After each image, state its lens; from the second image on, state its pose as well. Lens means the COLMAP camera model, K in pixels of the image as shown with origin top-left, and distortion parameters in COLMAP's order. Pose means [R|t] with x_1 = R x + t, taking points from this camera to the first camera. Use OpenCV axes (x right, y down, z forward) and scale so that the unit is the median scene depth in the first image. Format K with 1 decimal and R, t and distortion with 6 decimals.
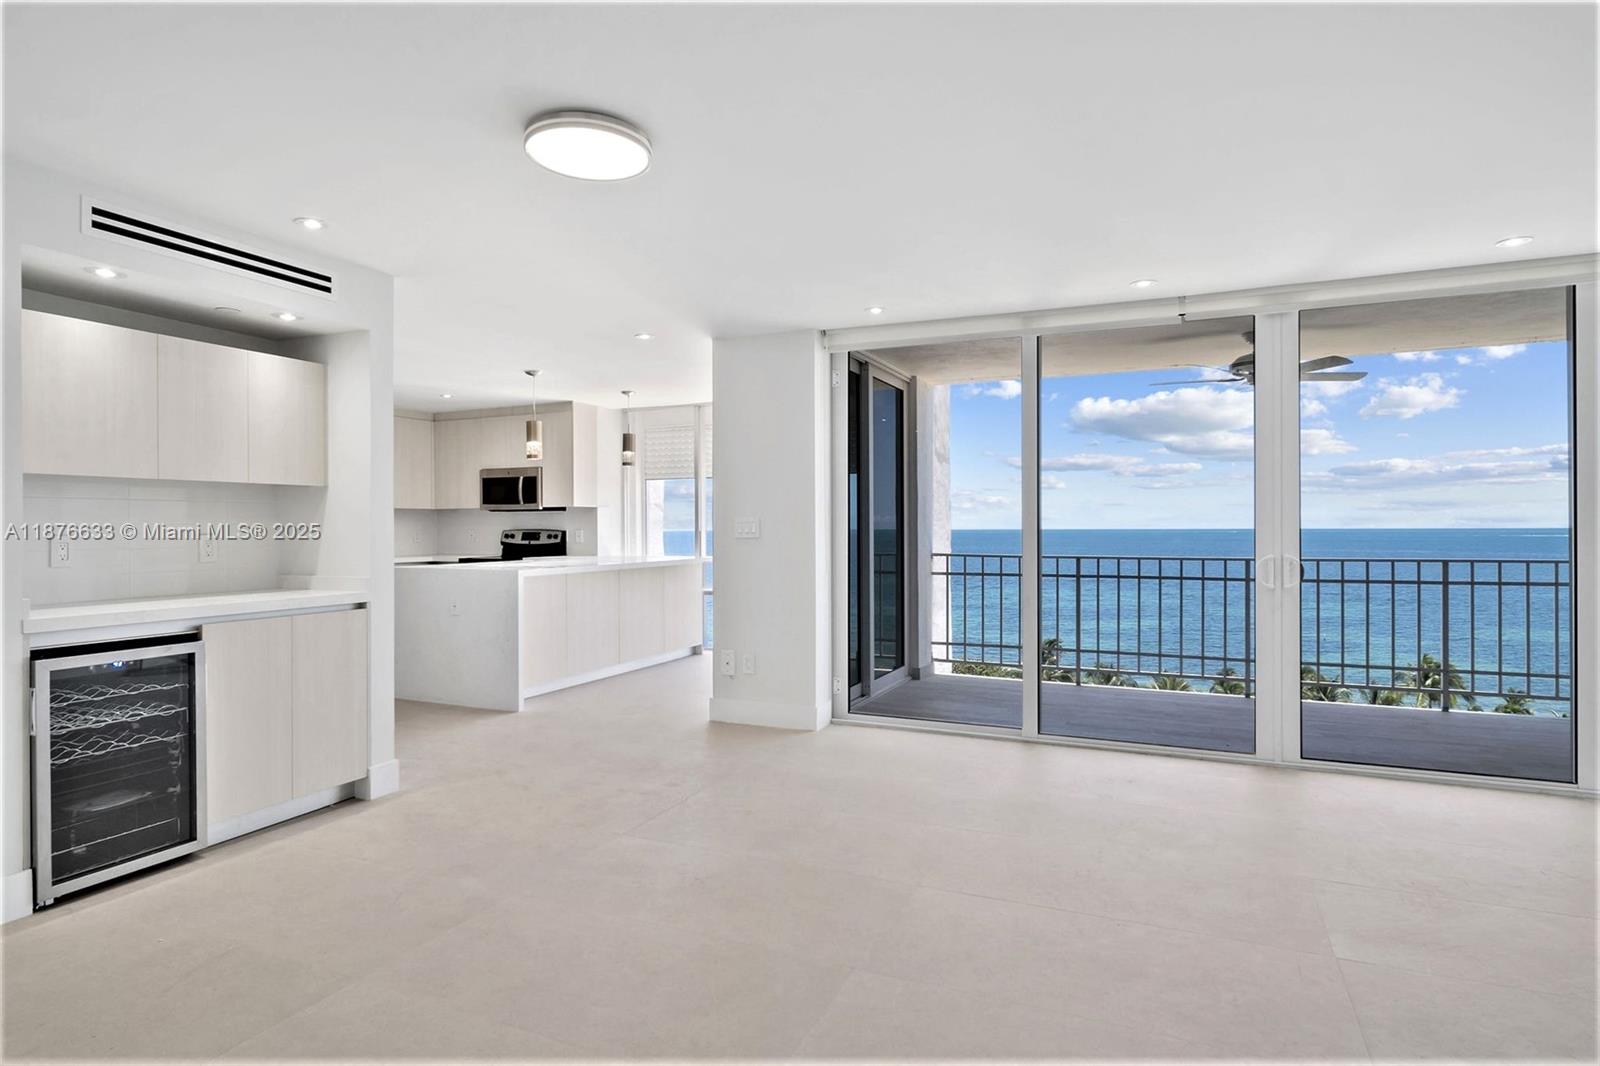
lens RADIAL K [[863.0, 0, 785.7], [0, 863.0, 522.9], [0, 0, 1]] dist [0.004940, 0.000136]
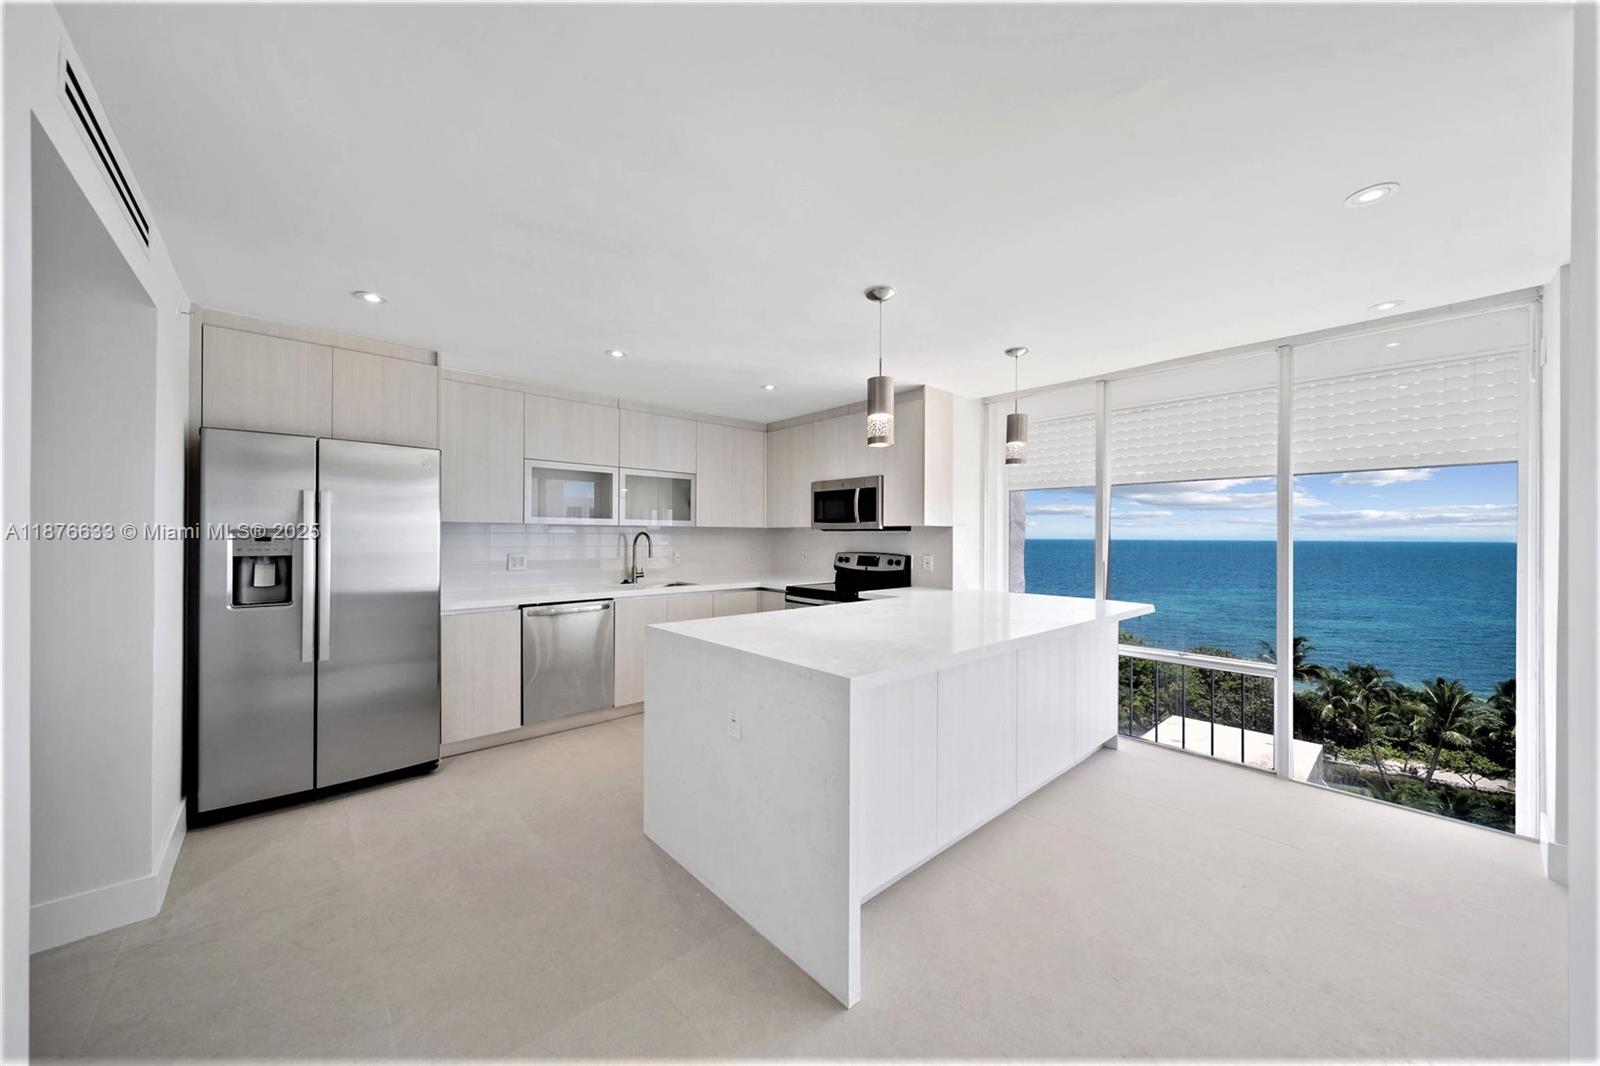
lens RADIAL K [[564.6, 0, 790.5], [0, 564.6, 539.1], [0, 0, 1]] dist [0.000013, -0.000052]
pose [[0.915313, 0.011006, -0.402593, -0.147753], [-0.007641, 0.999921, 0.009964, -0.010741], [0.402671, -0.006044, 0.915325, 0.481870]]
